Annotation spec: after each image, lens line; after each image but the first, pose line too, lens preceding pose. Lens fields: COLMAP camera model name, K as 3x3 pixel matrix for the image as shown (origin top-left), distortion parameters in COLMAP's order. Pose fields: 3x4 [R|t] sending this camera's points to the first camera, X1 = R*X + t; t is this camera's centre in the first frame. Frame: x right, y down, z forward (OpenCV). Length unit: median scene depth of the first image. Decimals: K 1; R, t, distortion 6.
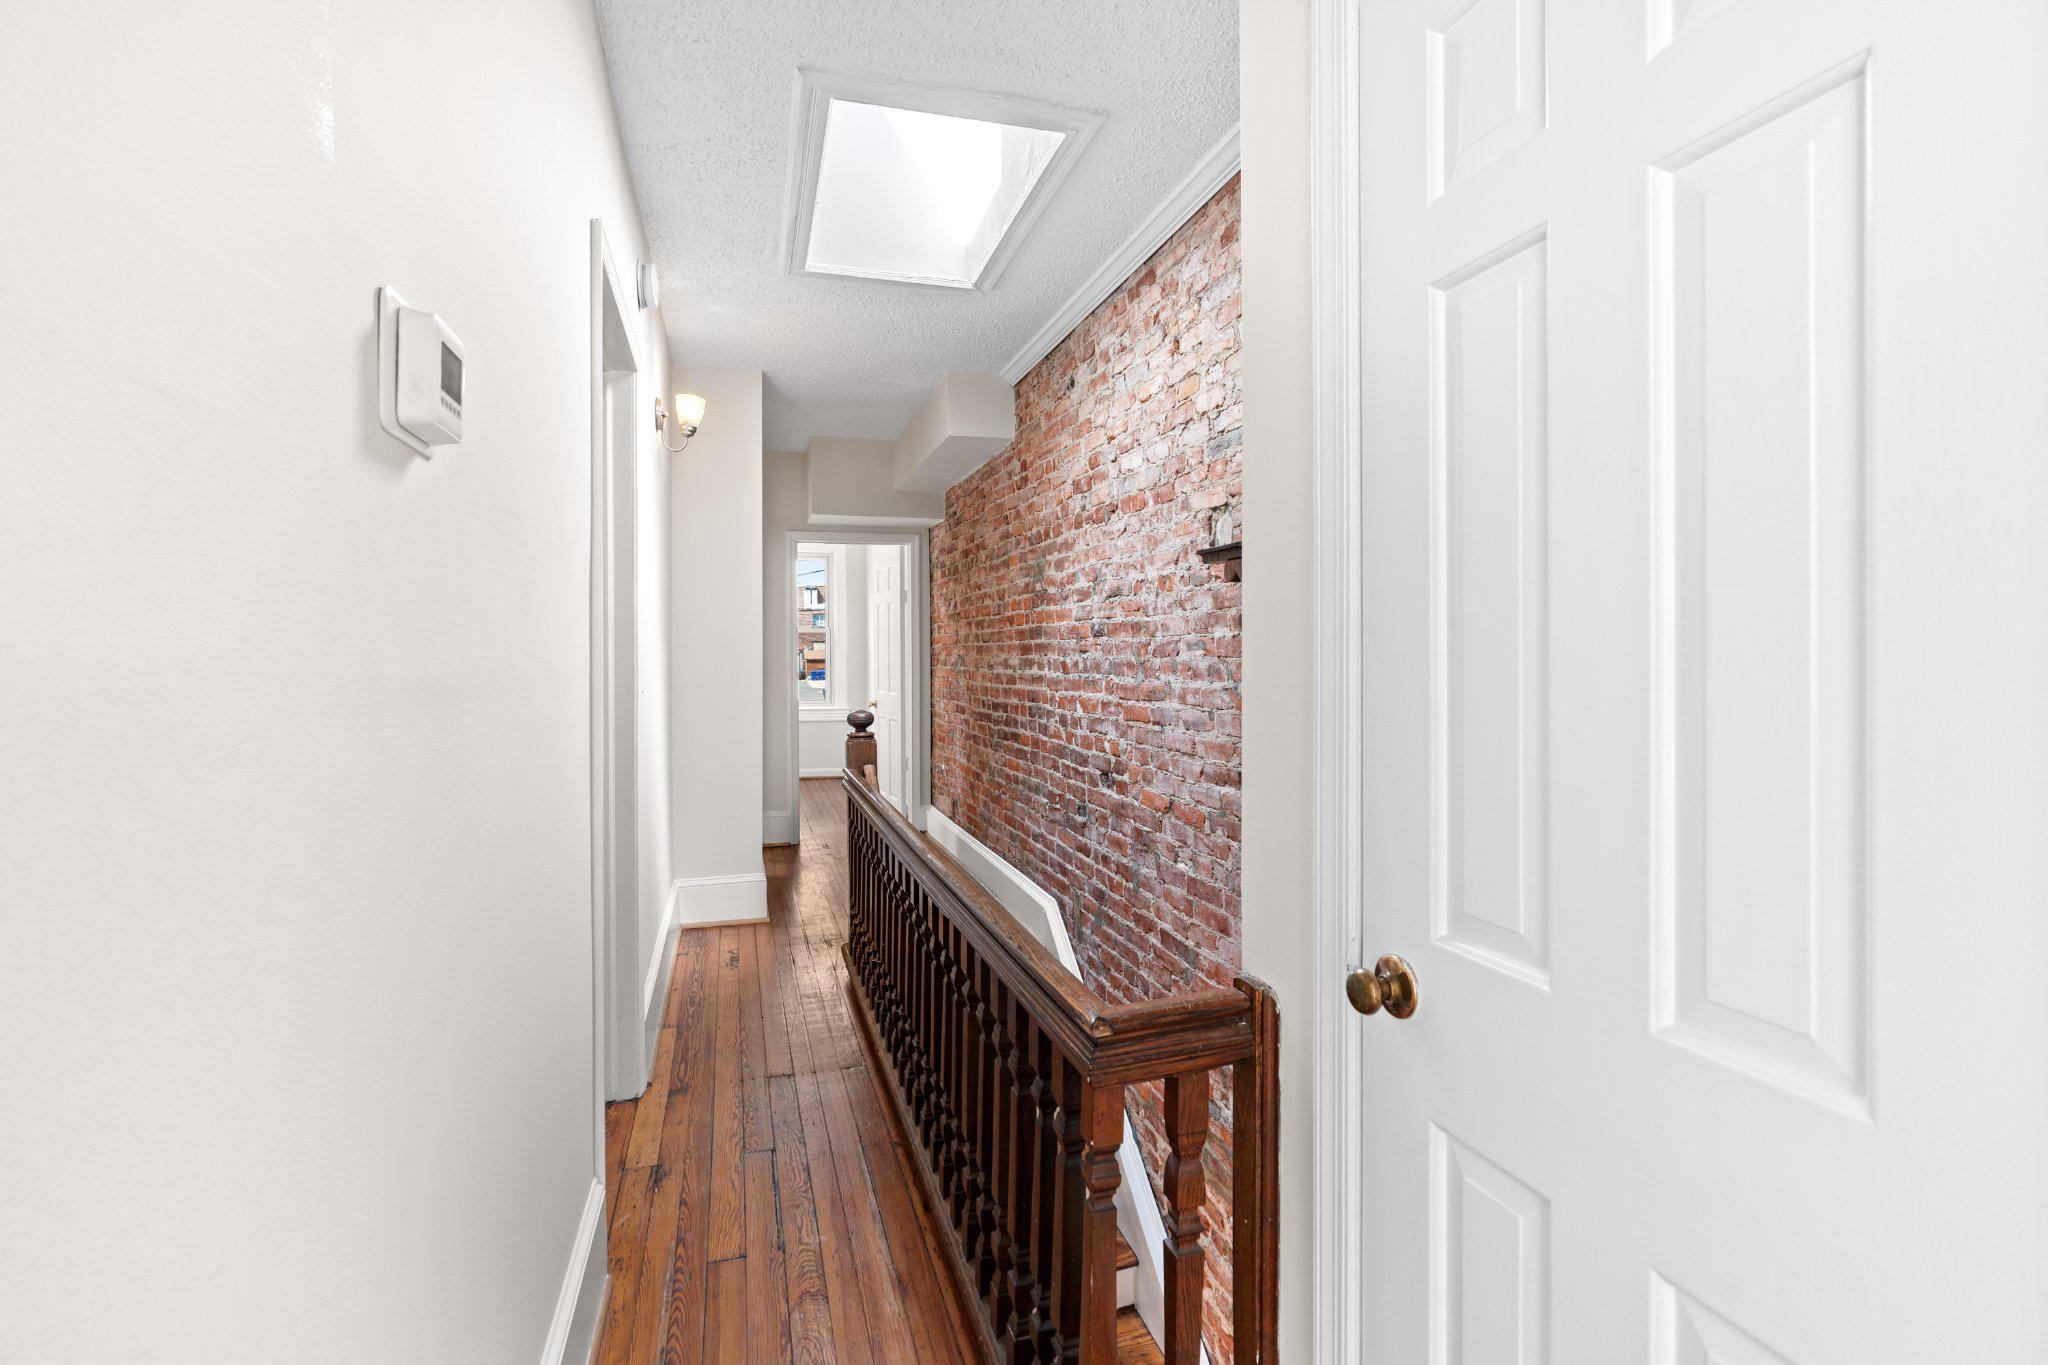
lens RADIAL K [[916.6, 0, 1024.6], [0, 916.6, 671.7], [0, 0, 1]] dist [-0.013477, 0.000691]
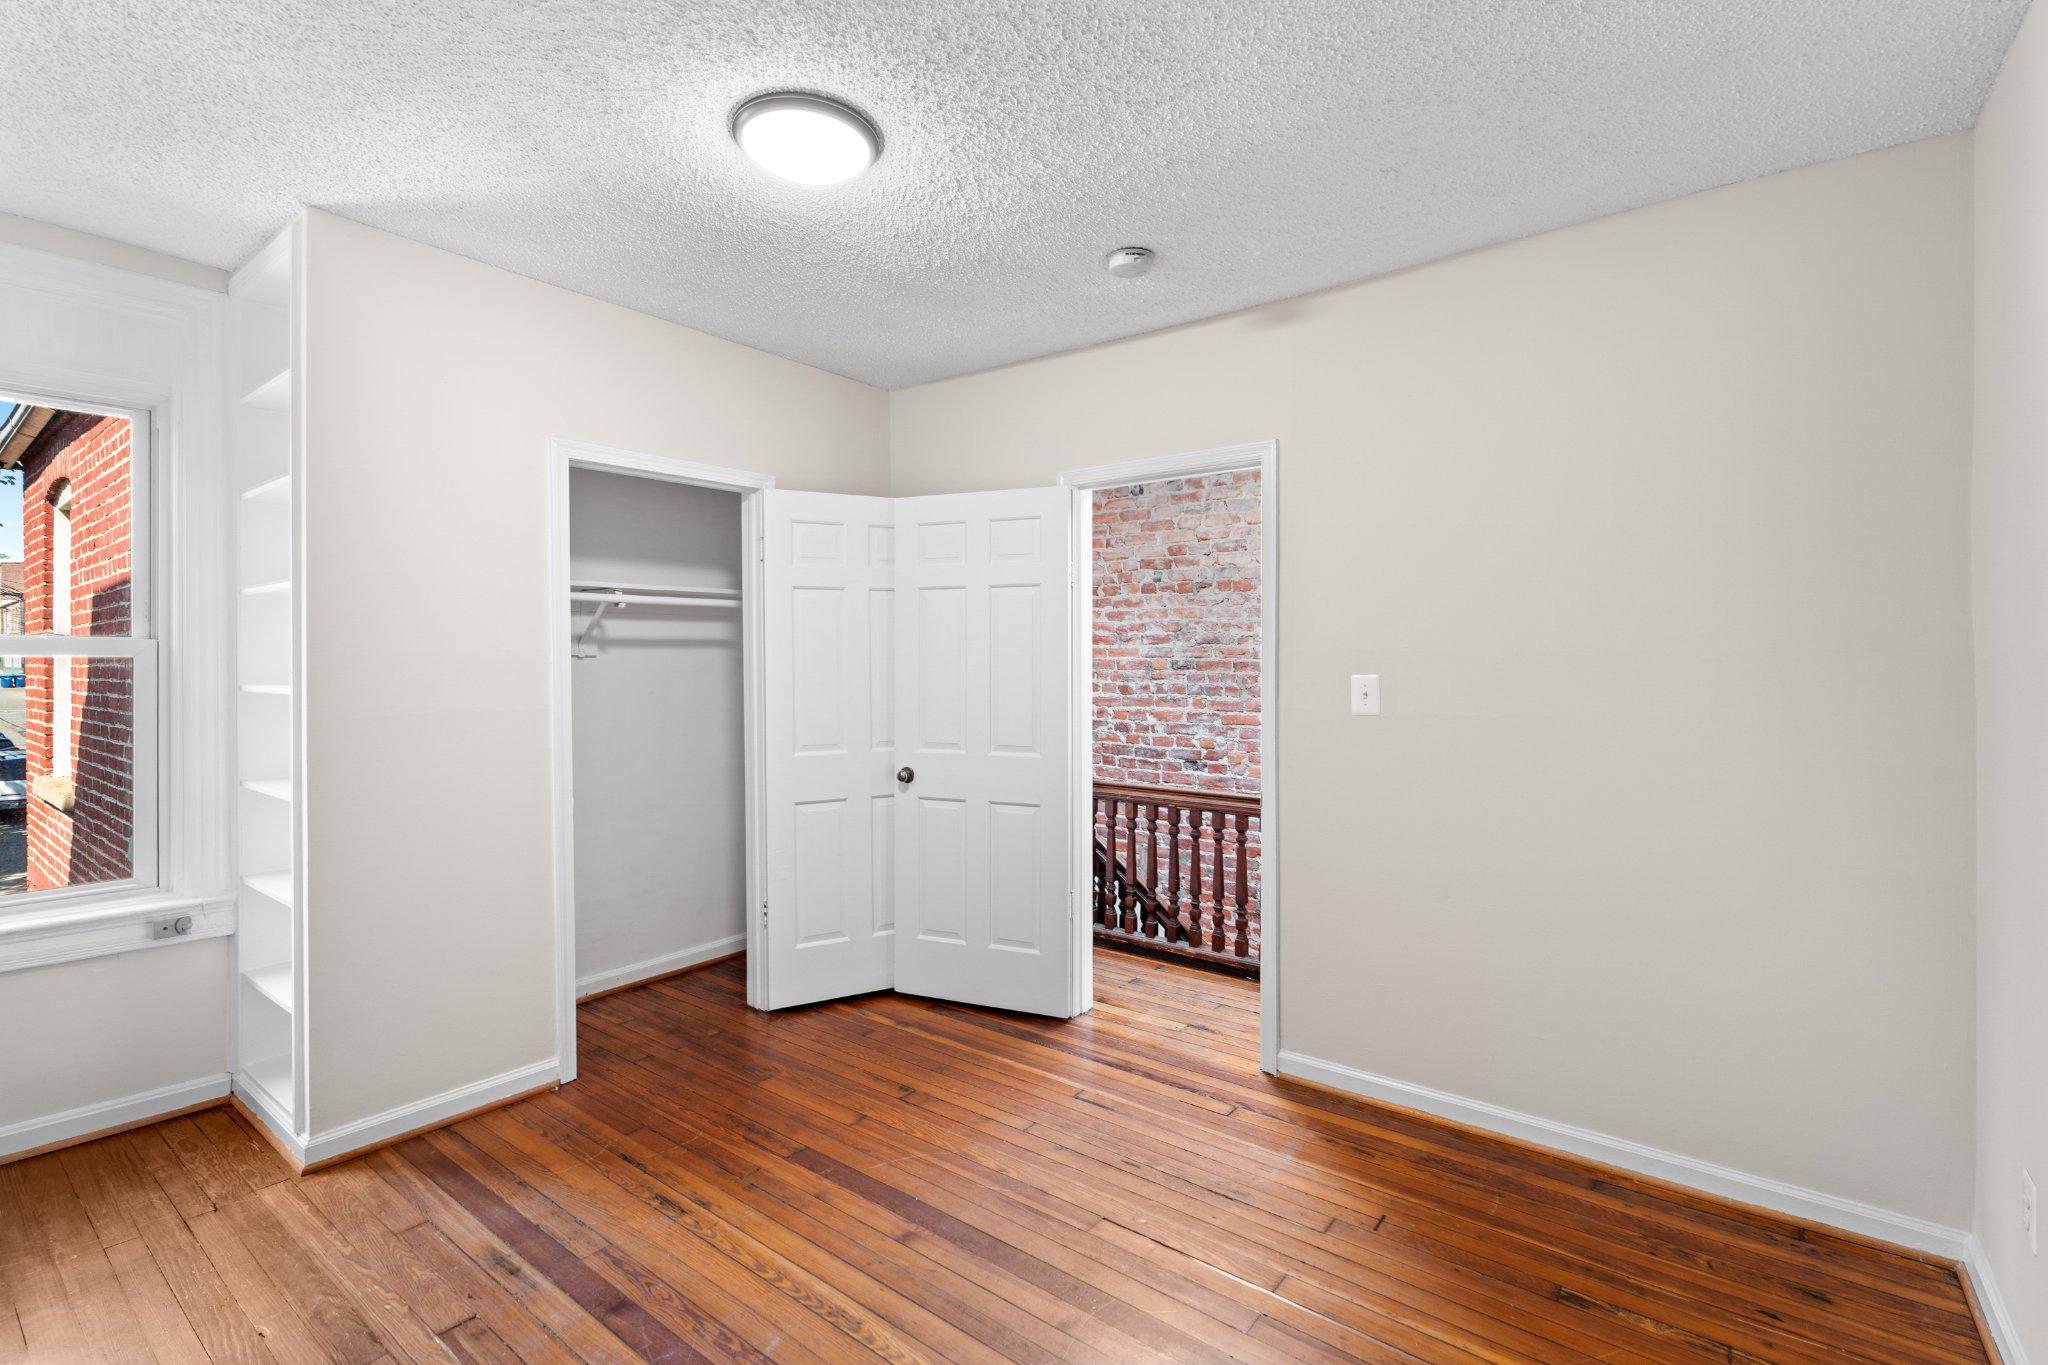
lens RADIAL K [[916.6, 0, 1024.6], [0, 916.6, 671.7], [0, 0, 1]] dist [-0.013477, 0.000691]
pose [[0.815531, -0.008196, 0.578656, -0.989754], [0.009585, 0.999954, 0.000654, -0.038024], [-0.578635, 0.005013, 0.815572, -0.061441]]
